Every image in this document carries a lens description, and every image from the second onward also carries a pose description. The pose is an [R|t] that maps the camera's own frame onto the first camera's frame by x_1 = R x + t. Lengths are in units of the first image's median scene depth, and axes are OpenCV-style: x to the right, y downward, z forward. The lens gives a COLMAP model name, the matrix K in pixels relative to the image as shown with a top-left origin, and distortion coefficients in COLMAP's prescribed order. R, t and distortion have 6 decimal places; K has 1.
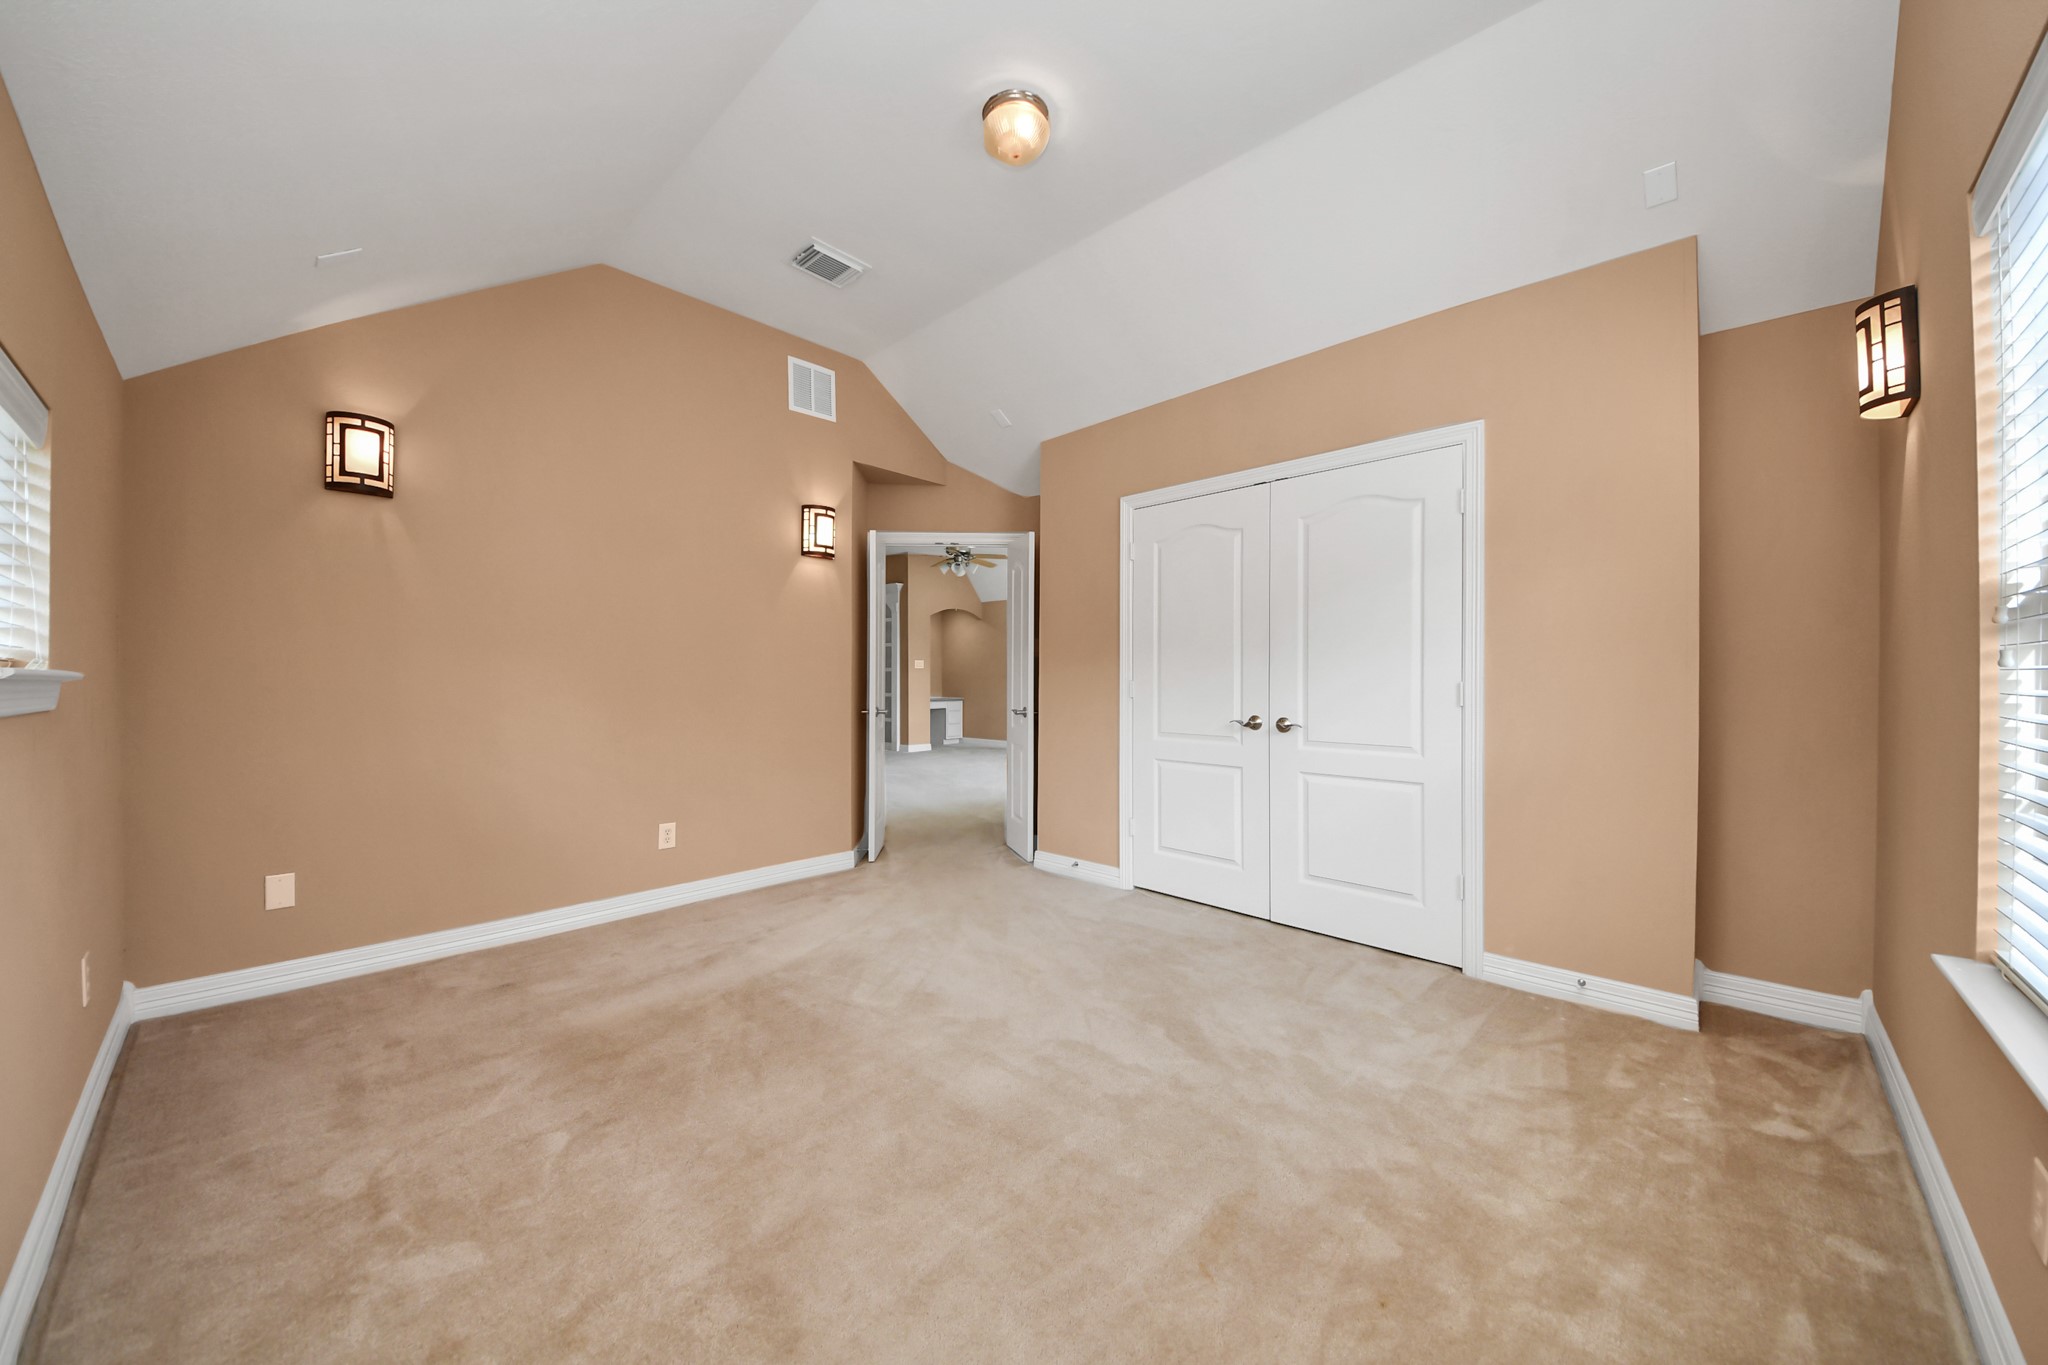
lens RADIAL K [[738.9, 0, 1024.0], [0, 738.9, 682.5], [0, 0, 1]] dist [0.000430, 0.000029]
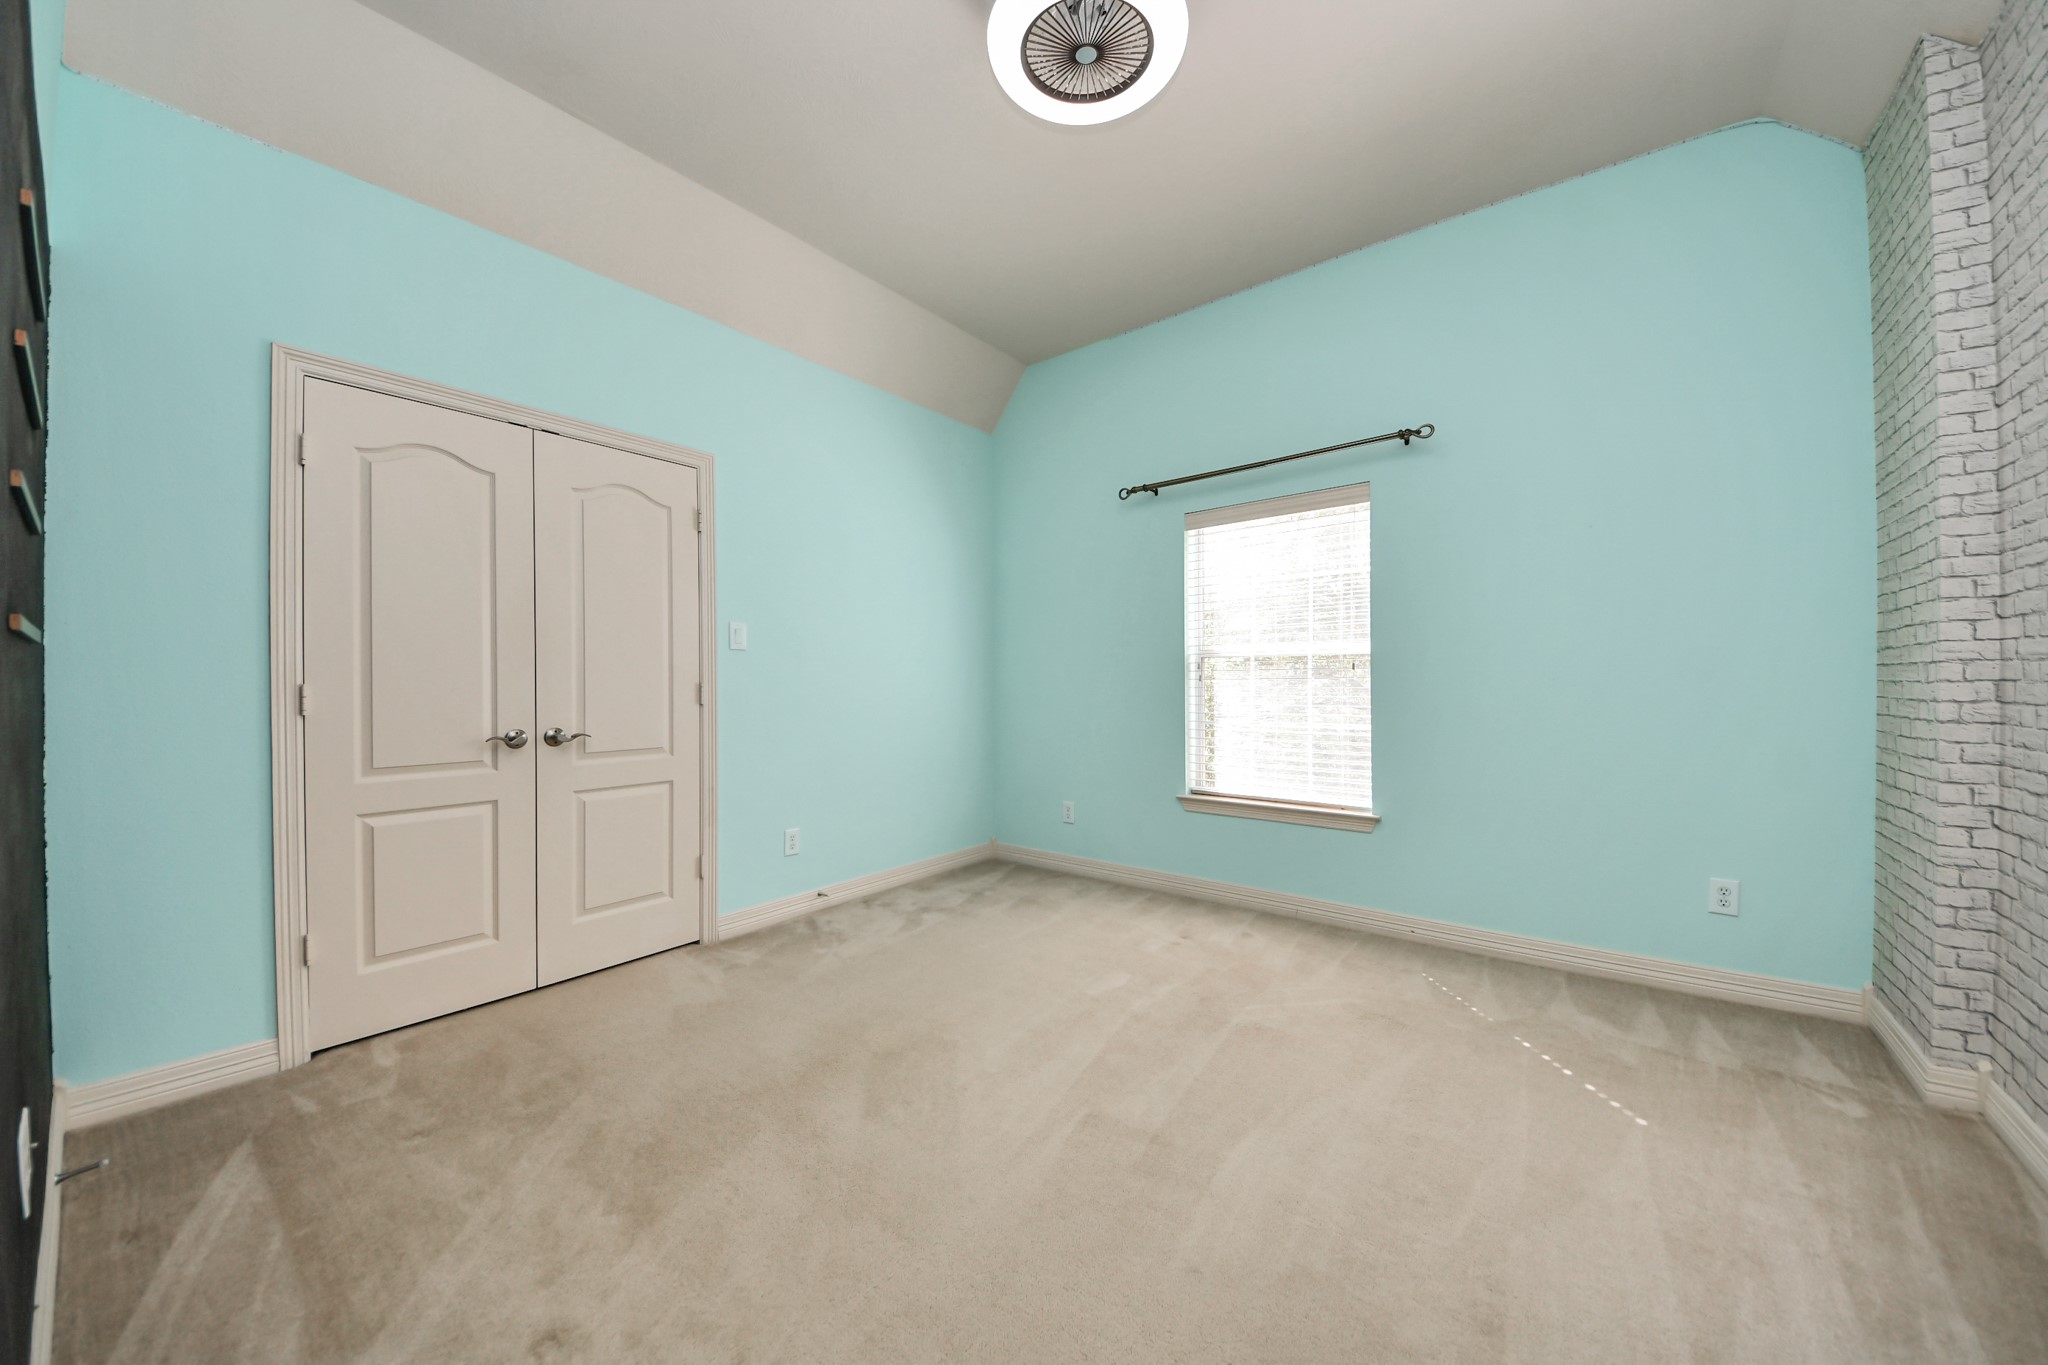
lens RADIAL K [[738.9, 0, 1024.0], [0, 738.9, 682.5], [0, 0, 1]] dist [0.000430, 0.000029]
pose [[-0.097870, -0.008393, 0.995164, -0.505900], [0.008496, 0.999921, 0.009268, -0.006824], [-0.995163, 0.009362, -0.097791, 0.566124]]
